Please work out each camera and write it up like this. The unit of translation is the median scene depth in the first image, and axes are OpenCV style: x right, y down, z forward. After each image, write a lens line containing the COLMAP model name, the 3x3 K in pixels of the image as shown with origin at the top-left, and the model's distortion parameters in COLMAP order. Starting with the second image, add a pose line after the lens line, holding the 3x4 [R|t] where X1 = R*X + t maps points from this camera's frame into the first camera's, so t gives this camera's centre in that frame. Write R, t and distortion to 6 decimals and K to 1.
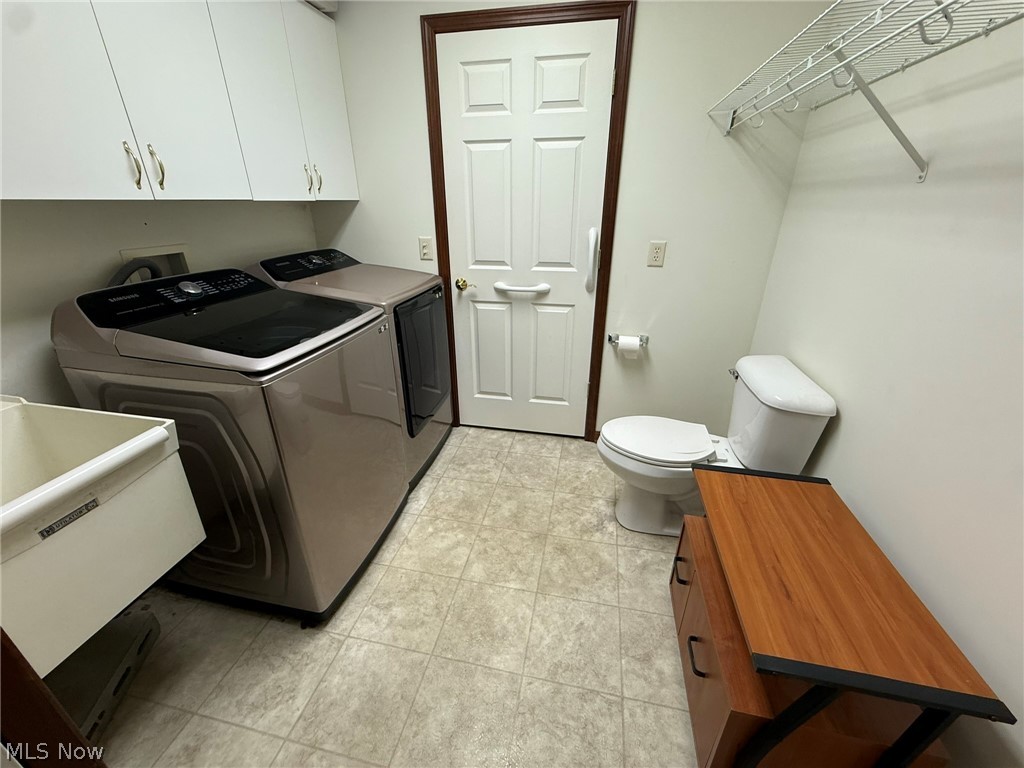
lens RADIAL K [[407.8, 0, 509.8], [0, 407.8, 384.4], [0, 0, 1]] dist [-0.000082, -0.000313]
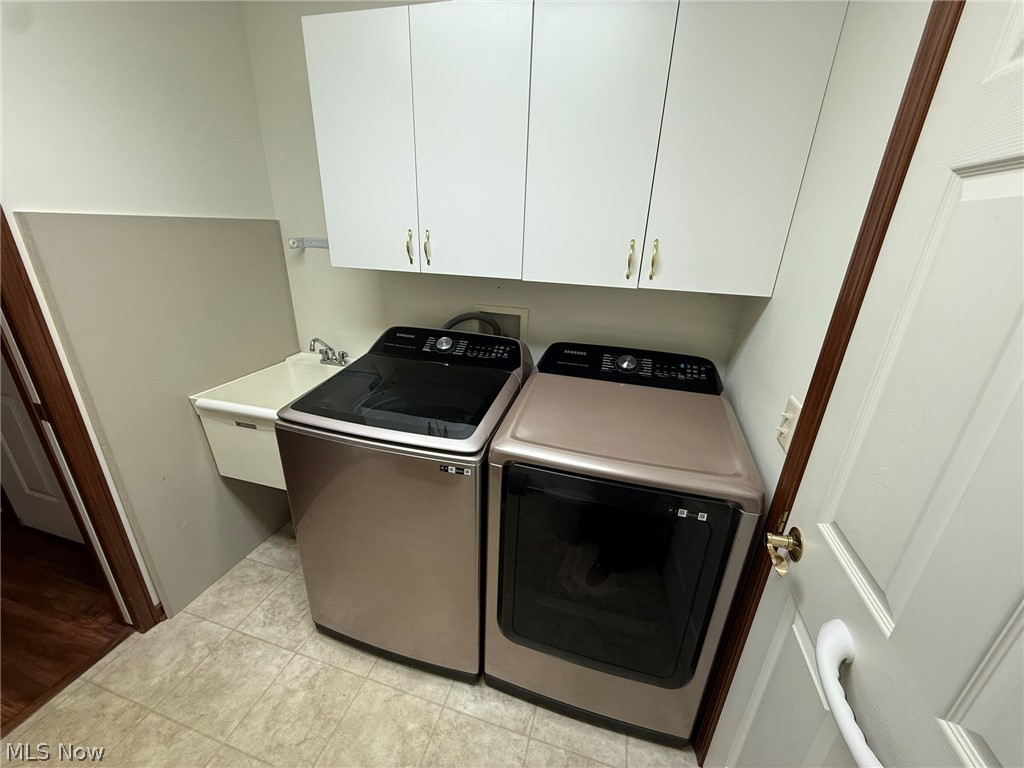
lens RADIAL K [[407.8, 0, 509.8], [0, 407.8, 384.4], [0, 0, 1]] dist [-0.000082, -0.000313]
pose [[-0.080305, 0.349103, -0.933637, 0.299680], [-0.436151, 0.829928, 0.347839, -0.559955], [0.896283, 0.435140, 0.085614, 0.996744]]
